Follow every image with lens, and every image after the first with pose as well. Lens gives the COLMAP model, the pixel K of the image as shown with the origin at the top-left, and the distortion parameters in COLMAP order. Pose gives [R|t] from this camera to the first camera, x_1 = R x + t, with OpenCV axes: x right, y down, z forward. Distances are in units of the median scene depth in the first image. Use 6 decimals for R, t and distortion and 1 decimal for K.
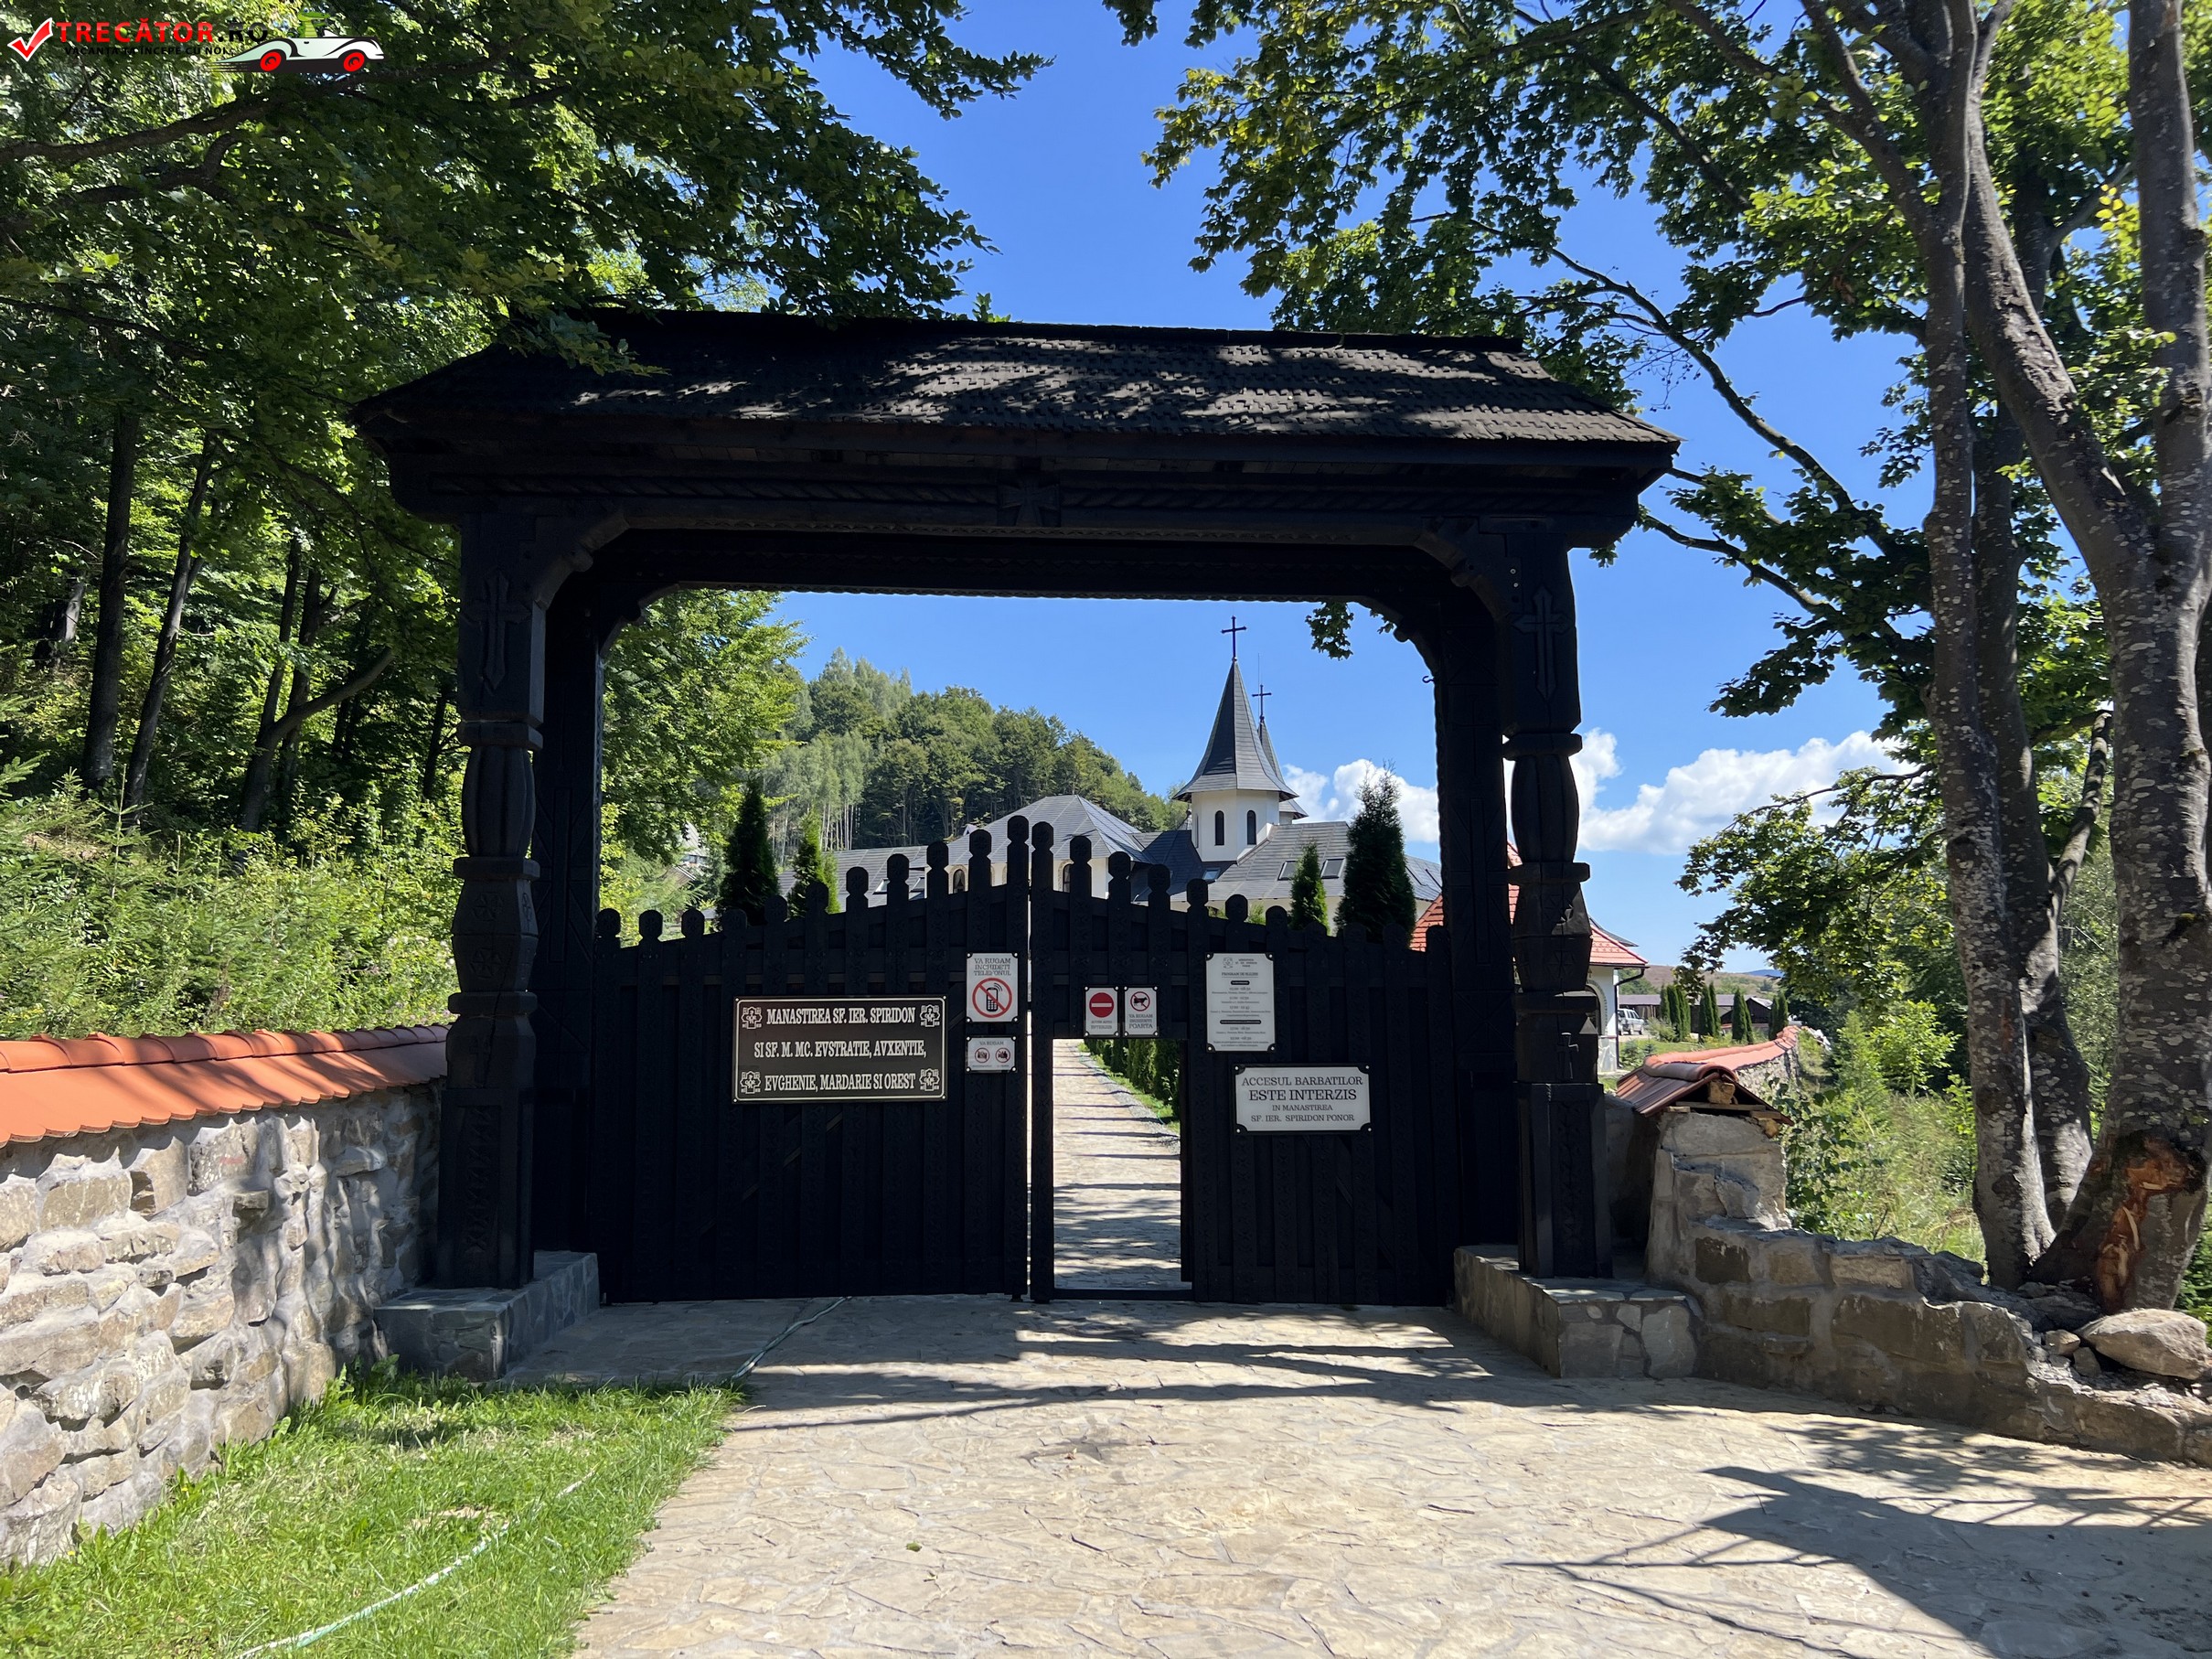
lens RADIAL K [[1667.0, 0, 1103.1], [0, 1667.0, 843.8], [0, 0, 1]] dist [0.100566, -0.141939]
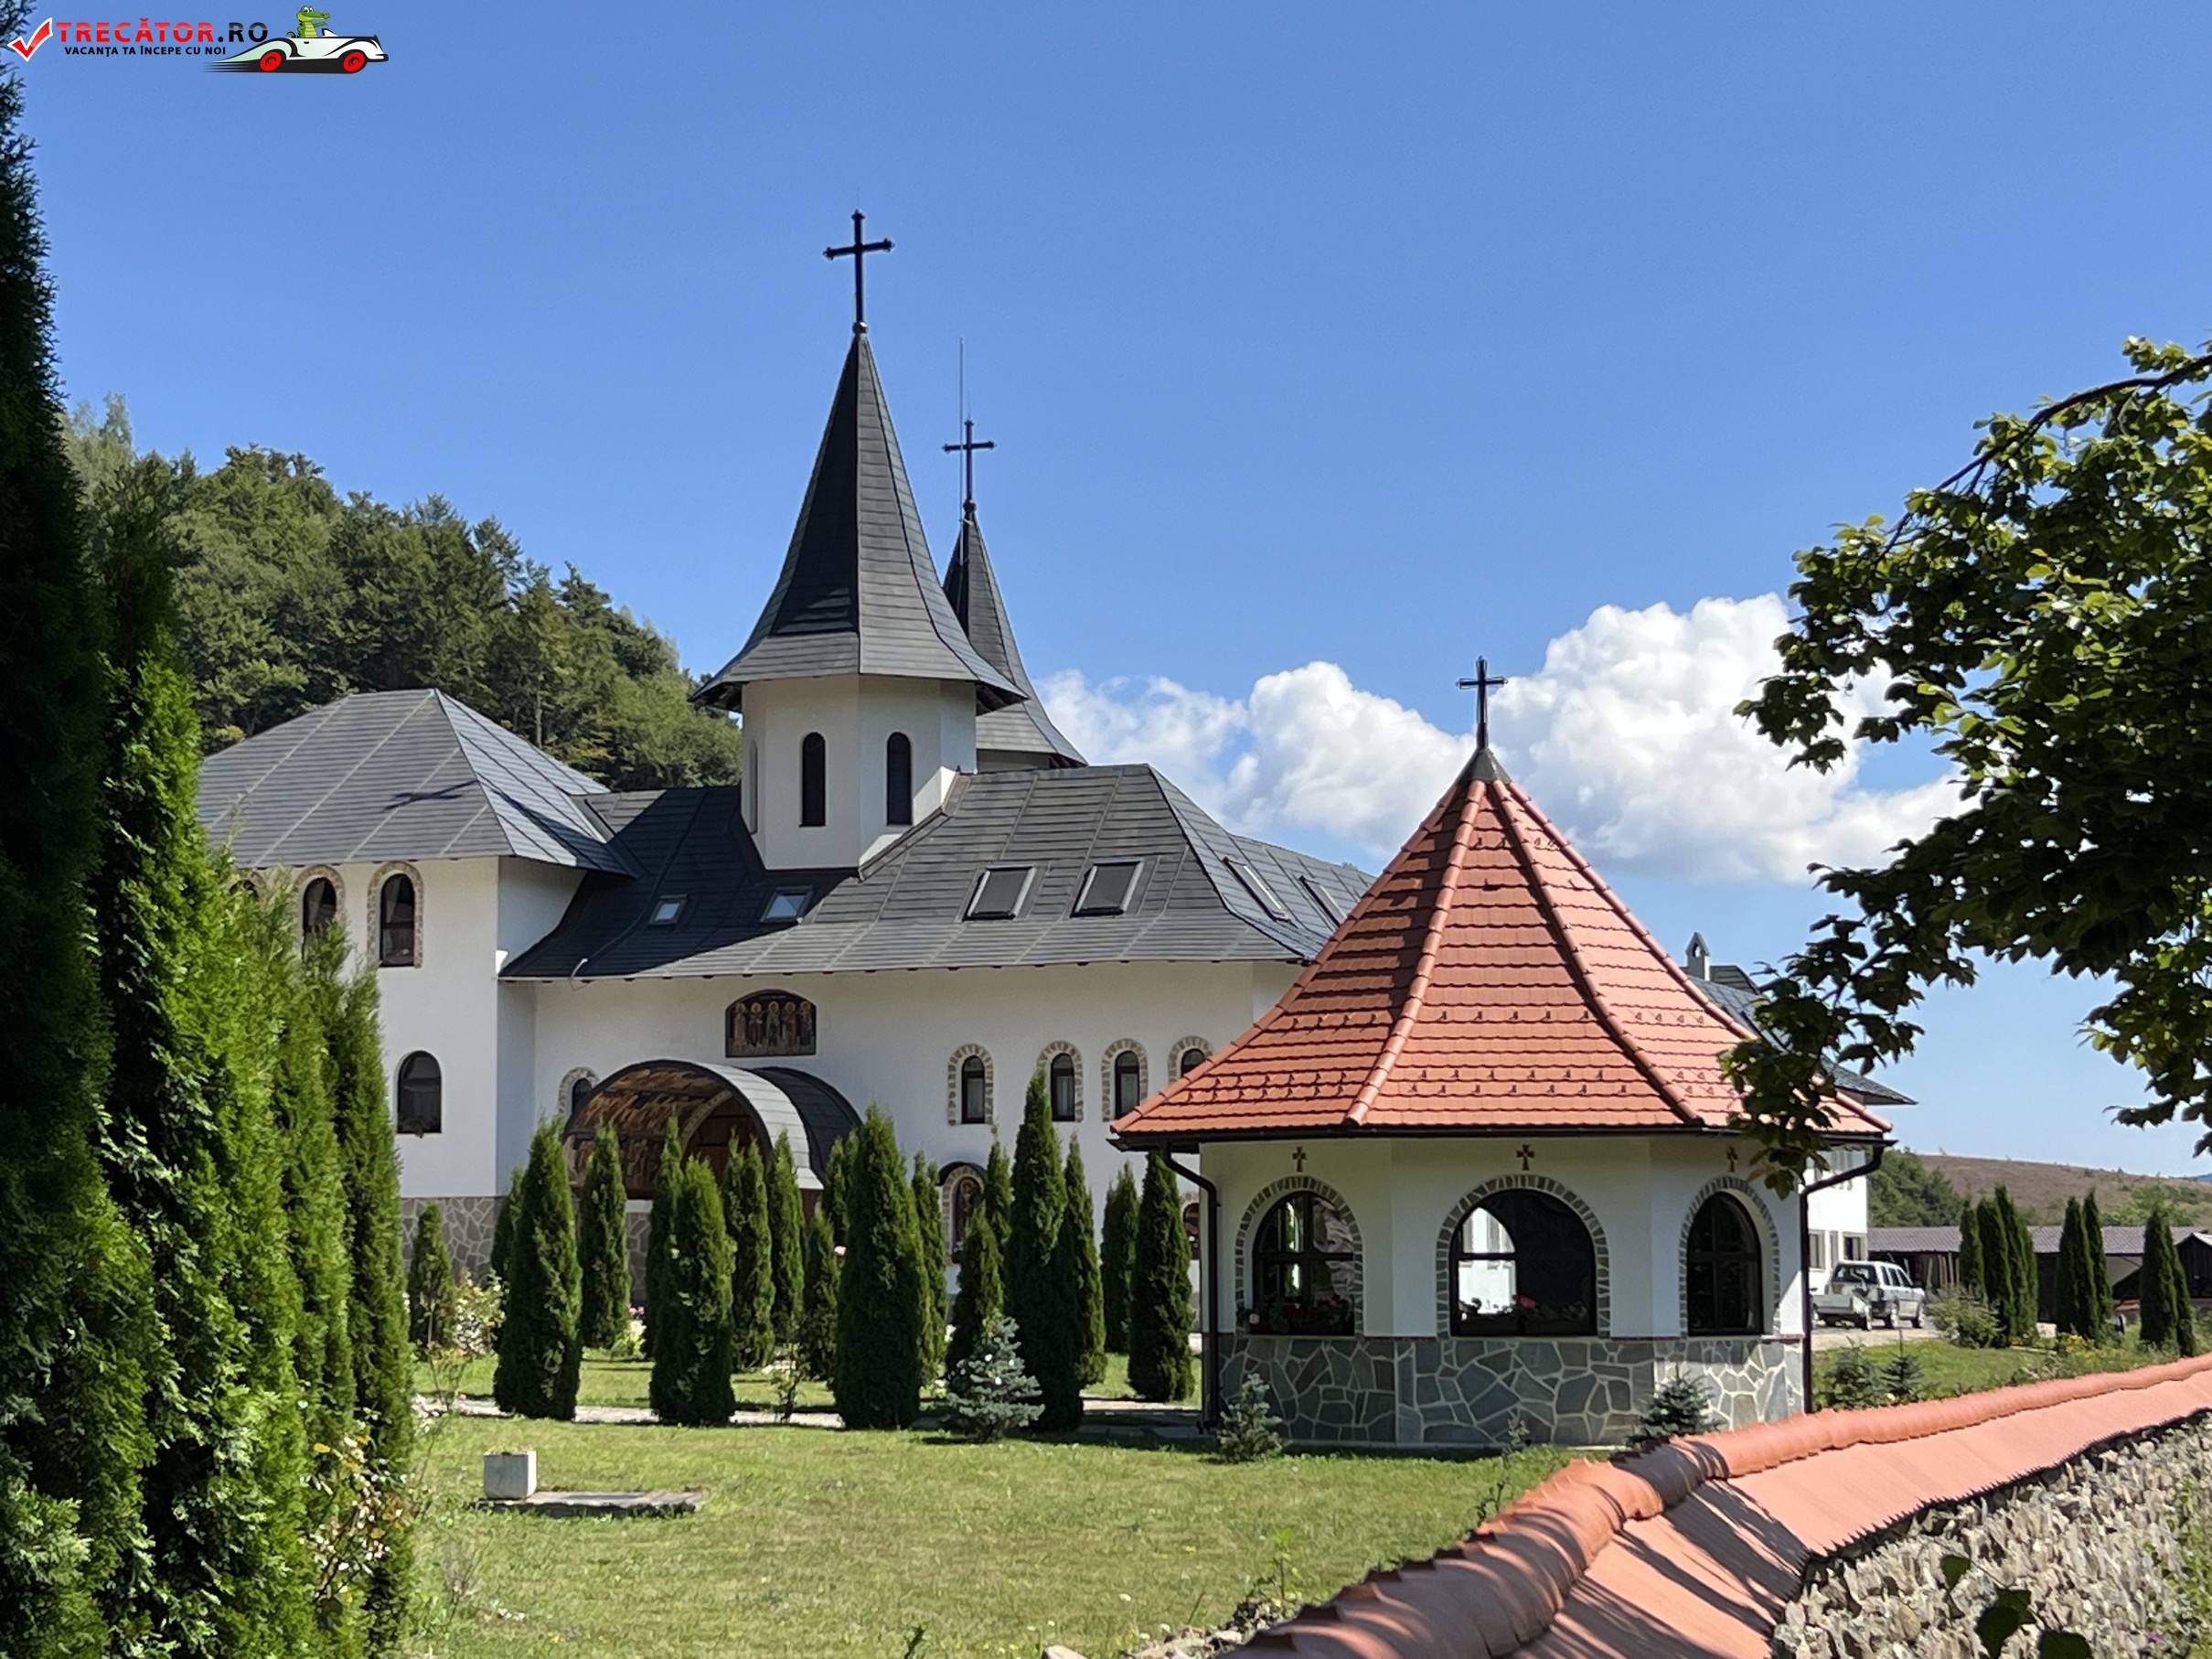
lens RADIAL K [[4108.5, 0, 1106.0], [0, 4108.5, 829.5], [0, 0, 1]] dist [0.104503, 0.249836]
pose [[0.994431, 0.007553, 0.105120, 0.339208], [-0.006634, 0.999937, -0.009085, 0.083385], [-0.105181, 0.008337, 0.994418, 0.765911]]
